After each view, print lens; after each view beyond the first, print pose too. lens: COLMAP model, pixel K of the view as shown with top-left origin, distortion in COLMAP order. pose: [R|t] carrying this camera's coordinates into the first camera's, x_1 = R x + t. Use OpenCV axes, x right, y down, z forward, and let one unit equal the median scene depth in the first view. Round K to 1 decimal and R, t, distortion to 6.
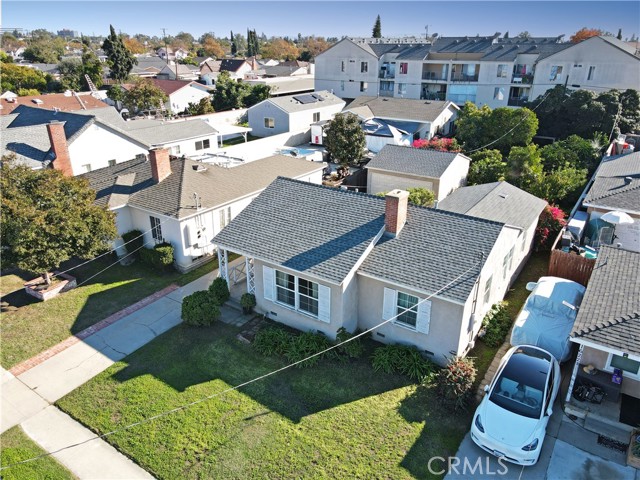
lens RADIAL K [[470.0, 0, 316.9], [0, 470.0, 239.3], [0, 0, 1]] dist [0.022691, 0.002390]
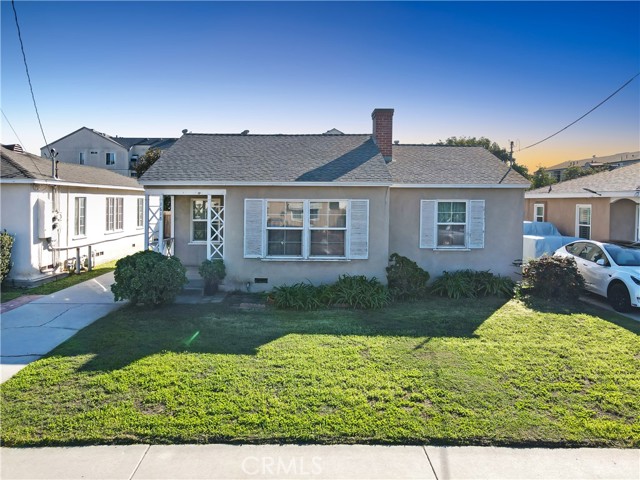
lens RADIAL K [[492.7, 0, 305.3], [0, 492.7, 239.3], [0, 0, 1]] dist [0.019106, 0.000356]
pose [[0.824228, -0.042628, 0.564652, -0.313546], [0.219476, 0.943265, -0.249161, 0.214405], [-0.521995, 0.329293, 0.786821, 0.323661]]
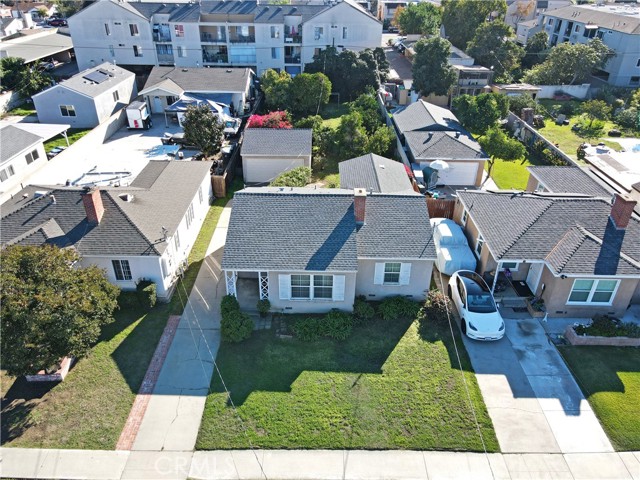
lens RADIAL K [[470.0, 0, 316.9], [0, 470.0, 239.3], [0, 0, 1]] dist [0.022691, 0.002390]
pose [[0.825606, -0.280800, 0.489414, -0.439772], [0.209383, 0.957910, 0.196384, -0.182199], [-0.523960, -0.059660, 0.849651, -0.055317]]
